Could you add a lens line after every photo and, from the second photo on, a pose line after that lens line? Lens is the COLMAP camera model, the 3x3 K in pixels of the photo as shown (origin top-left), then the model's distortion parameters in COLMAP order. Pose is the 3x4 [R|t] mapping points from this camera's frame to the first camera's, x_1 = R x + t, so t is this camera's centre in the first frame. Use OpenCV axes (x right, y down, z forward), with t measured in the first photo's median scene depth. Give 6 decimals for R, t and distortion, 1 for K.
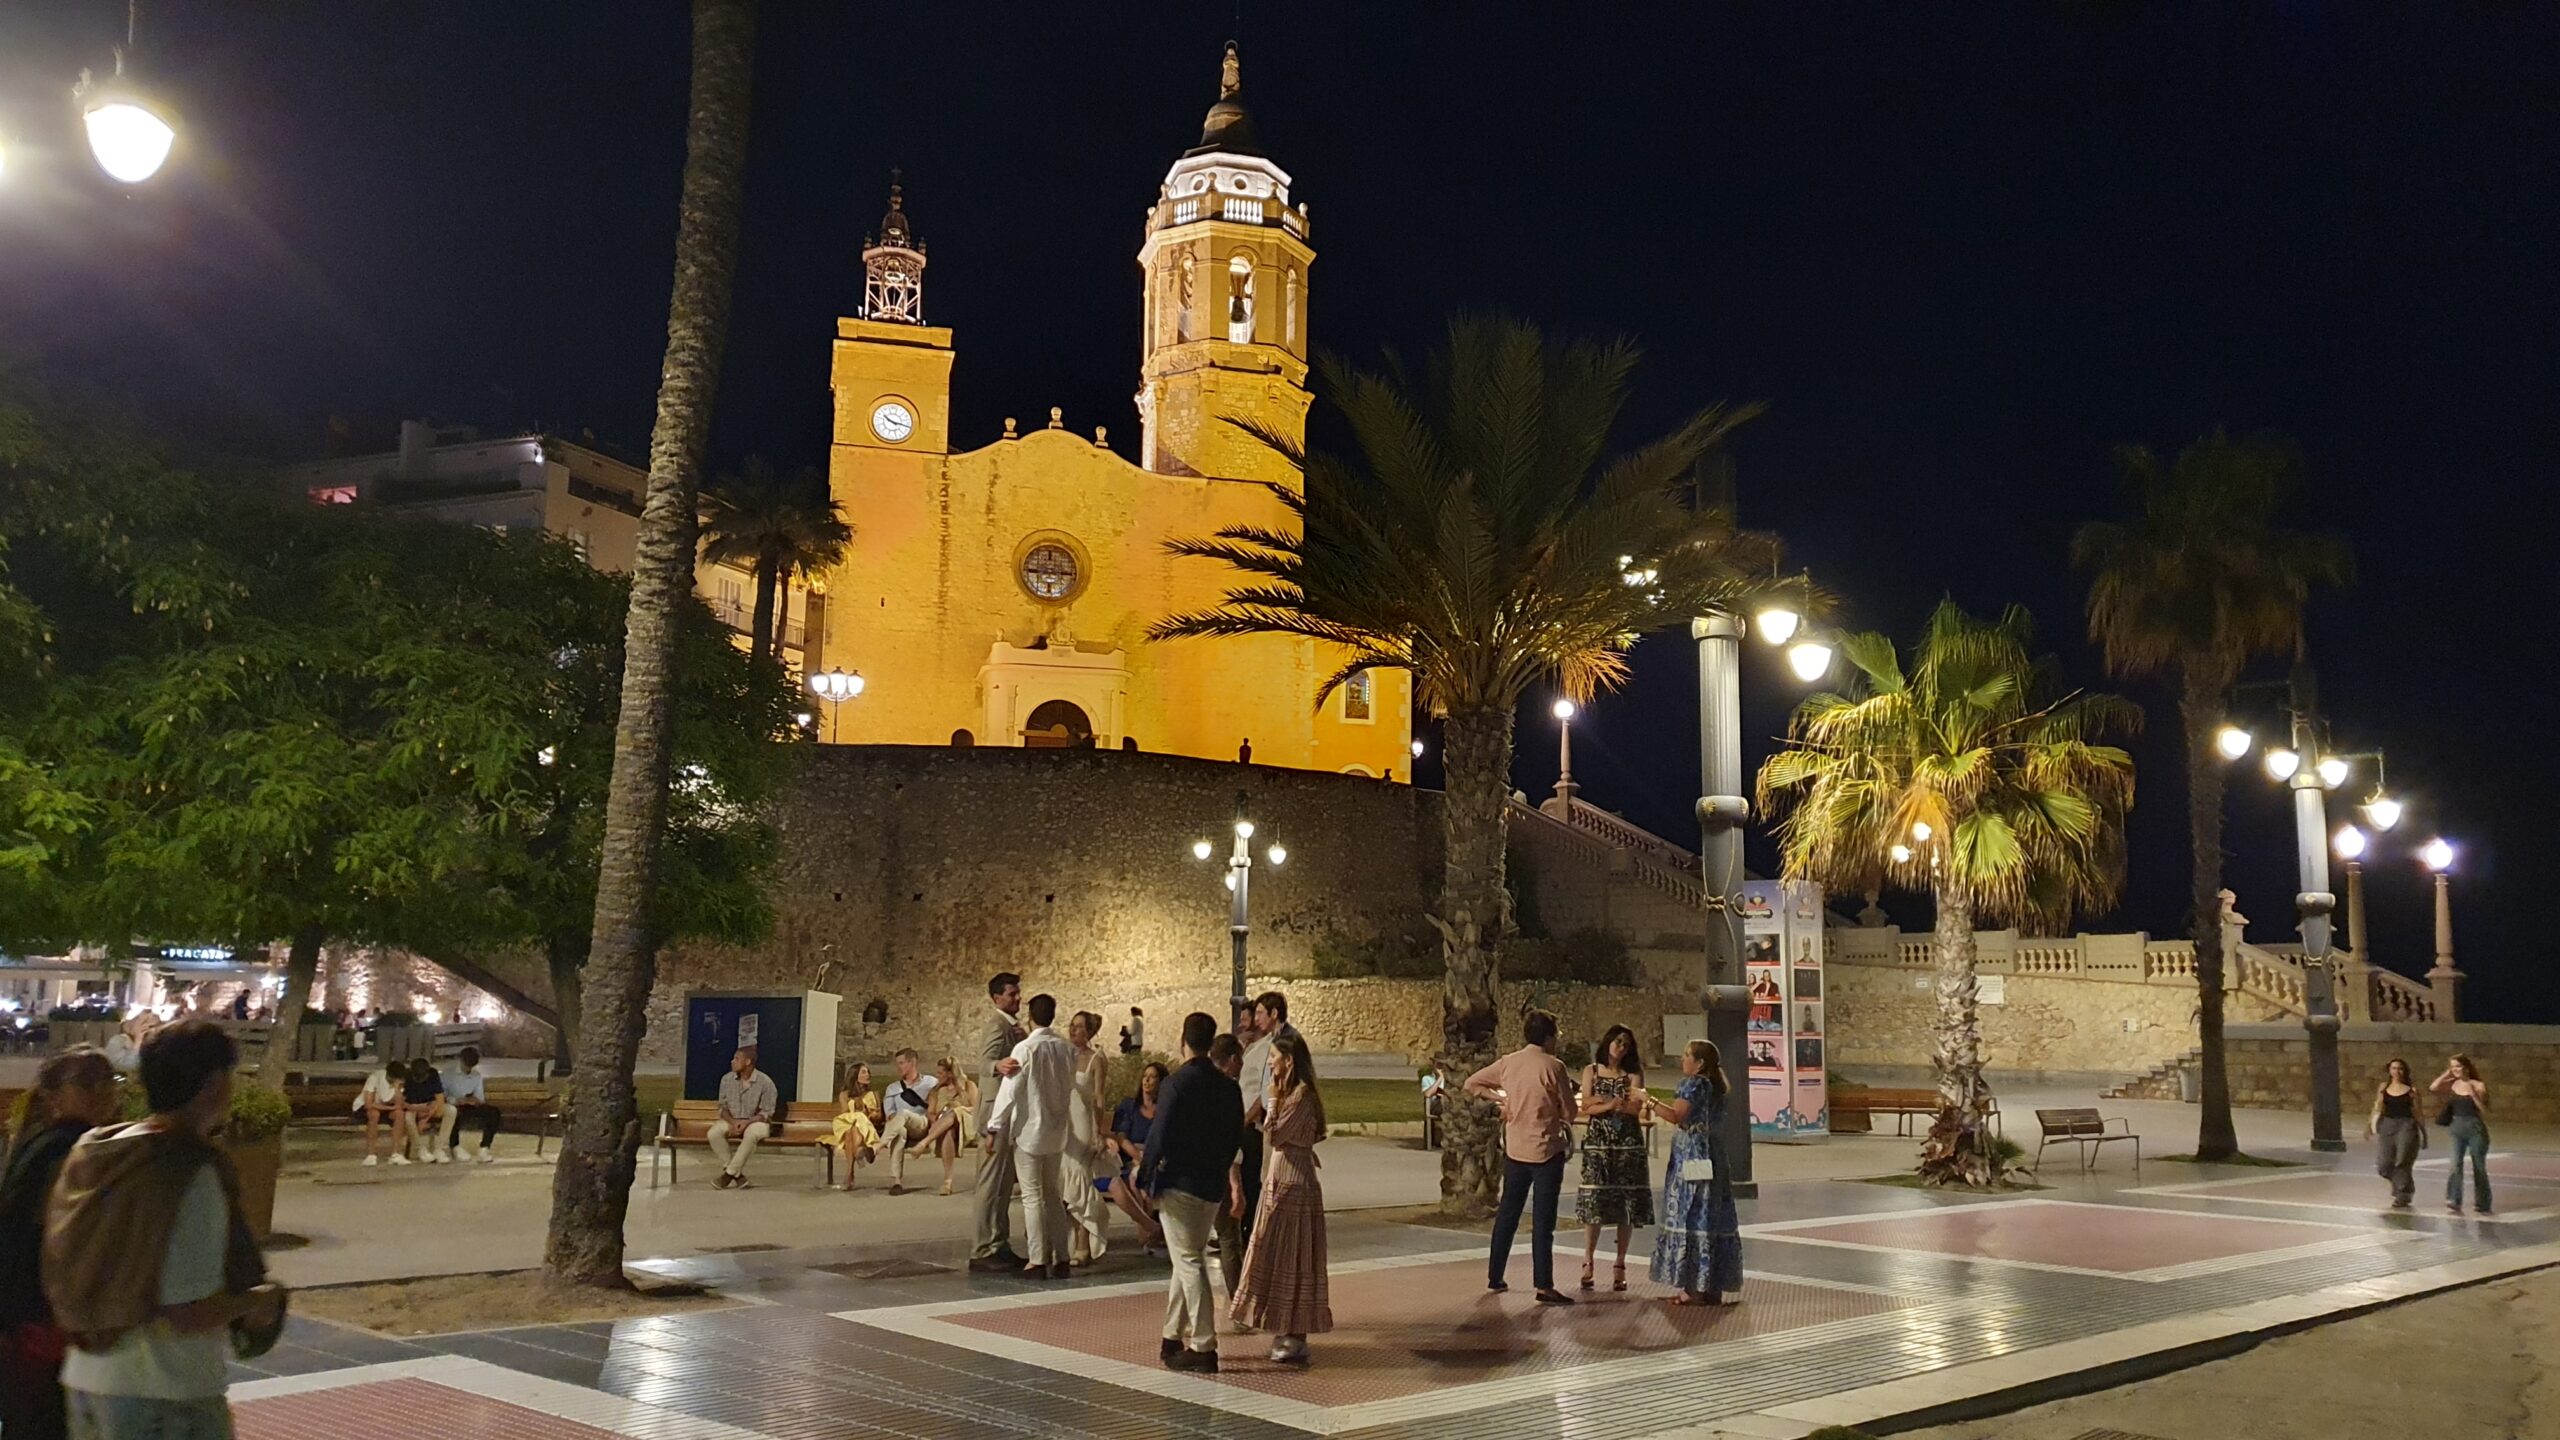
lens RADIAL K [[2032.0, 0, 1332.3], [0, 2032.0, 731.0], [0, 0, 1]] dist [0.052292, -0.005923]
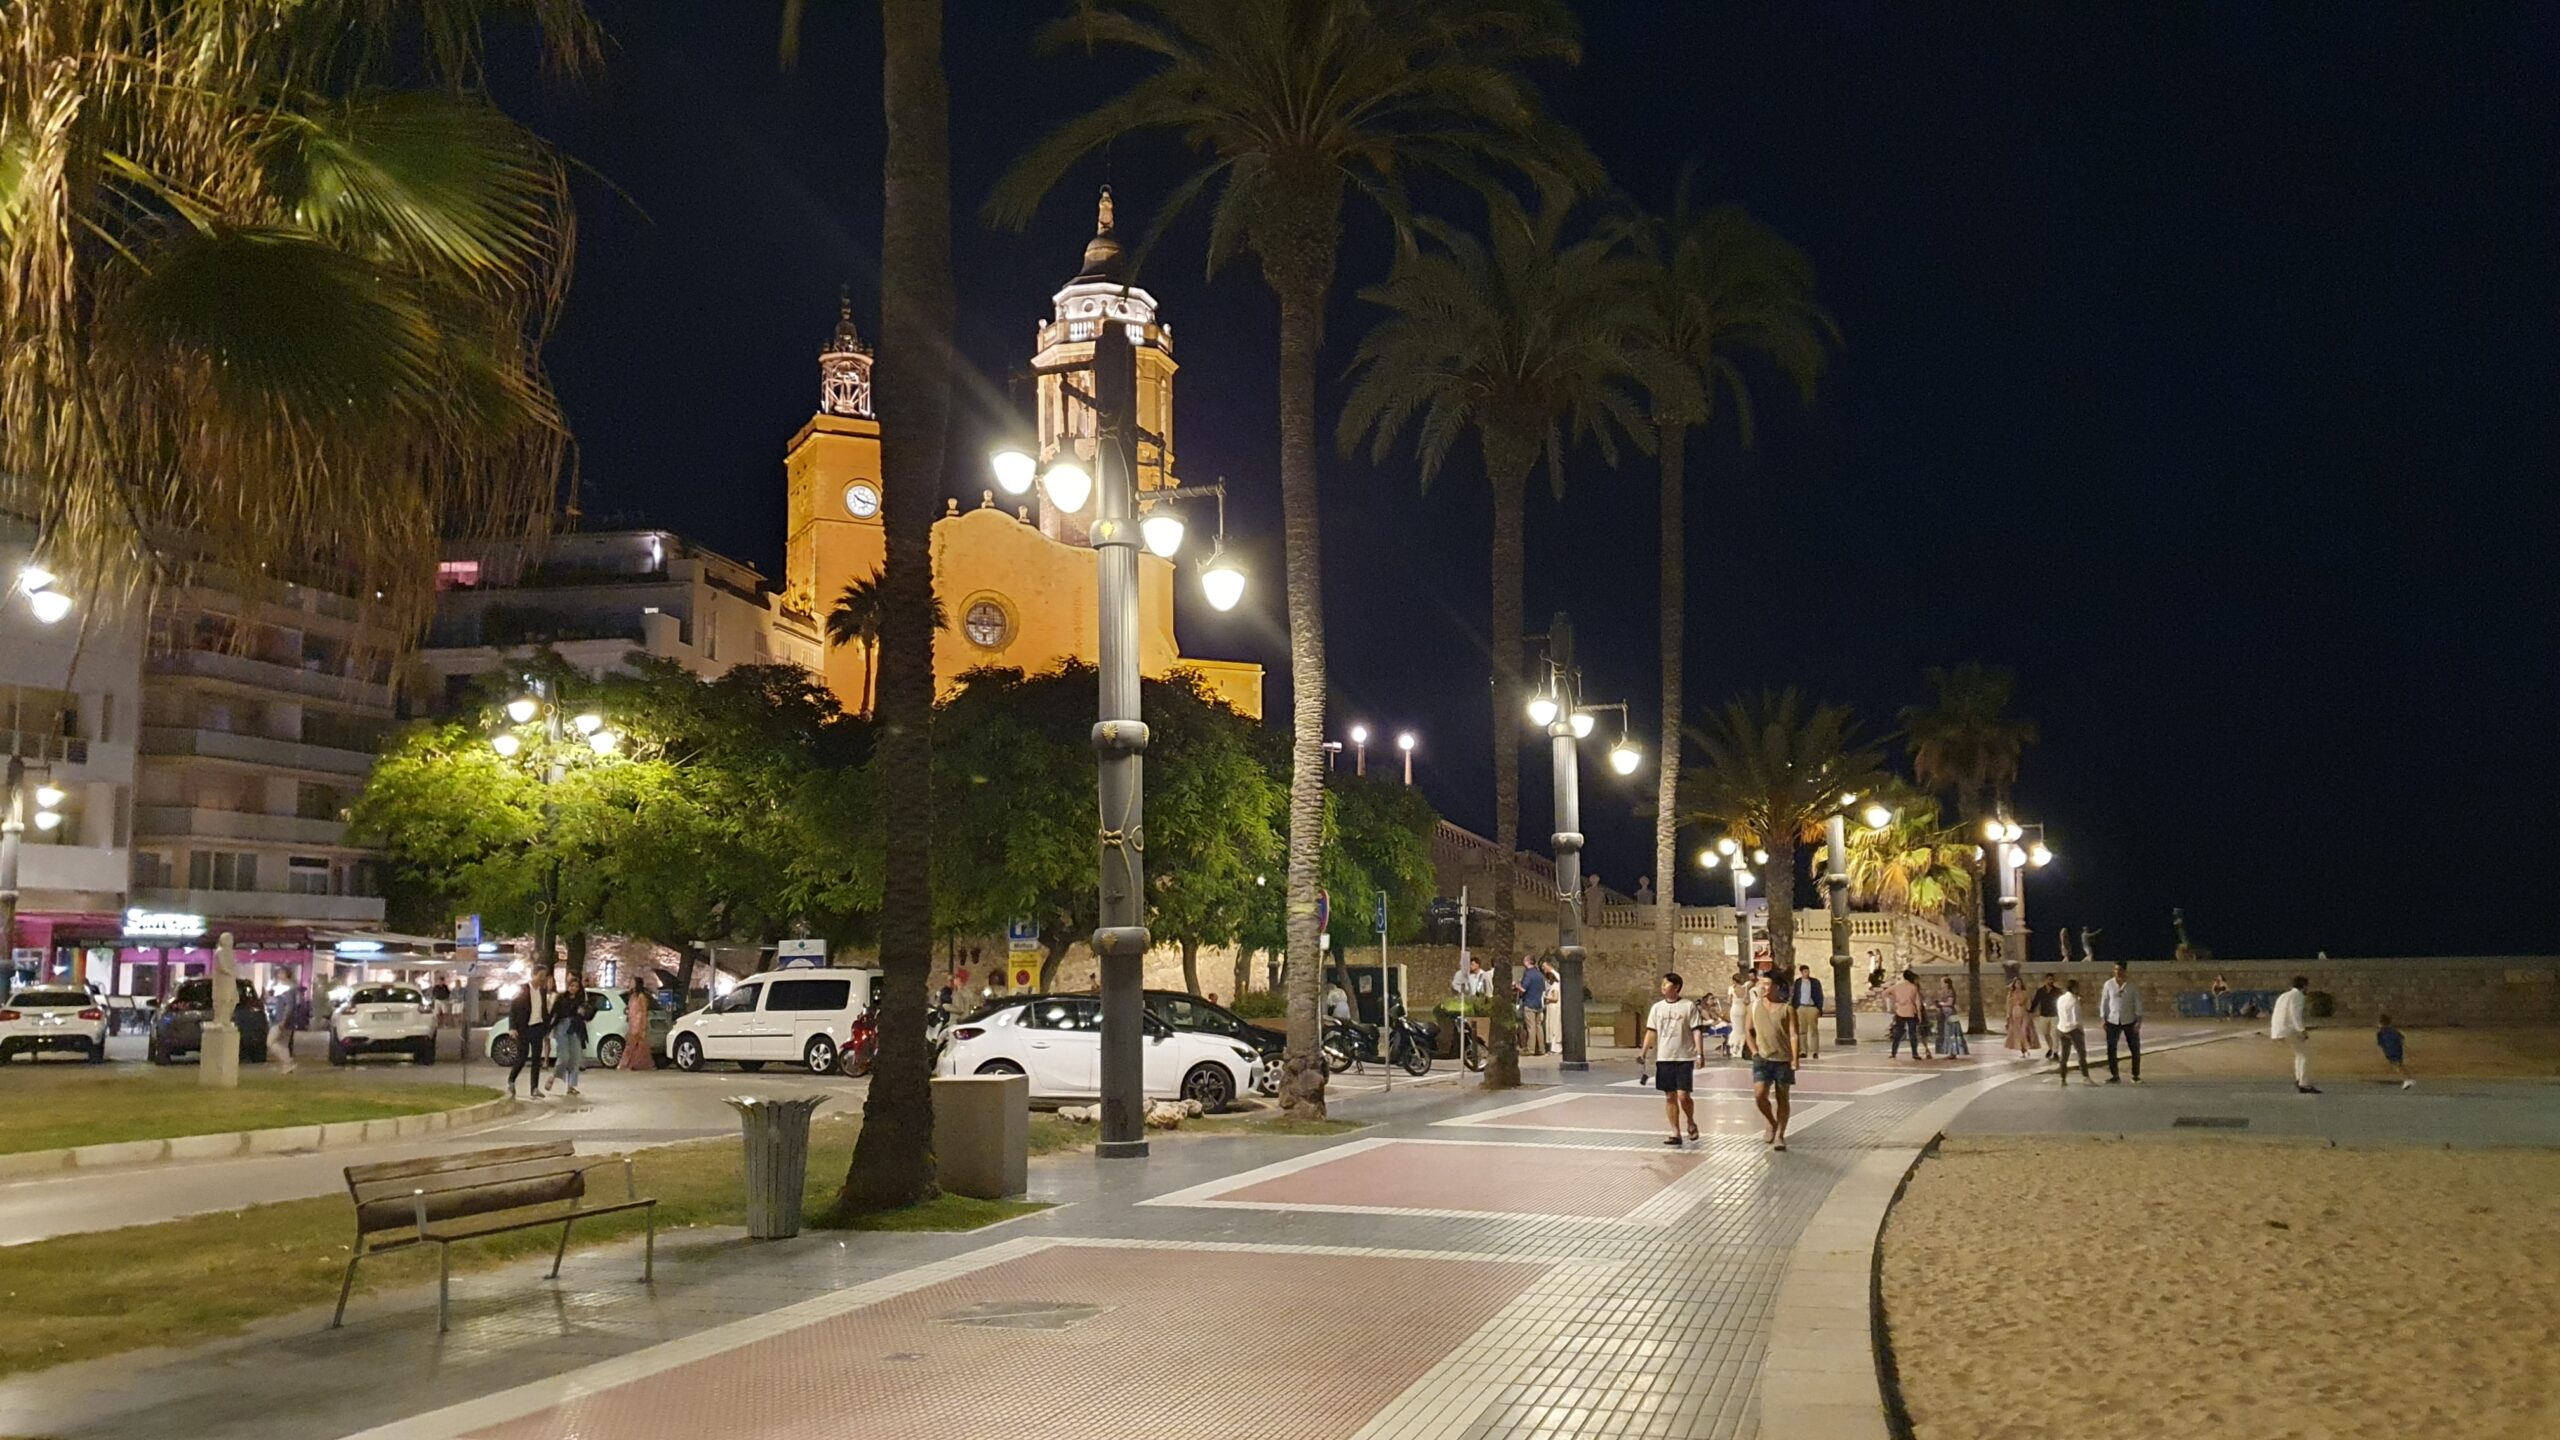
lens RADIAL K [[2032.0, 0, 1332.3], [0, 2032.0, 731.0], [0, 0, 1]] dist [0.052292, -0.005923]
pose [[0.975474, 0.005155, 0.220052, -0.273810], [-0.009904, 0.999741, 0.020486, -0.053767], [-0.219890, -0.022163, 0.975273, -0.350419]]
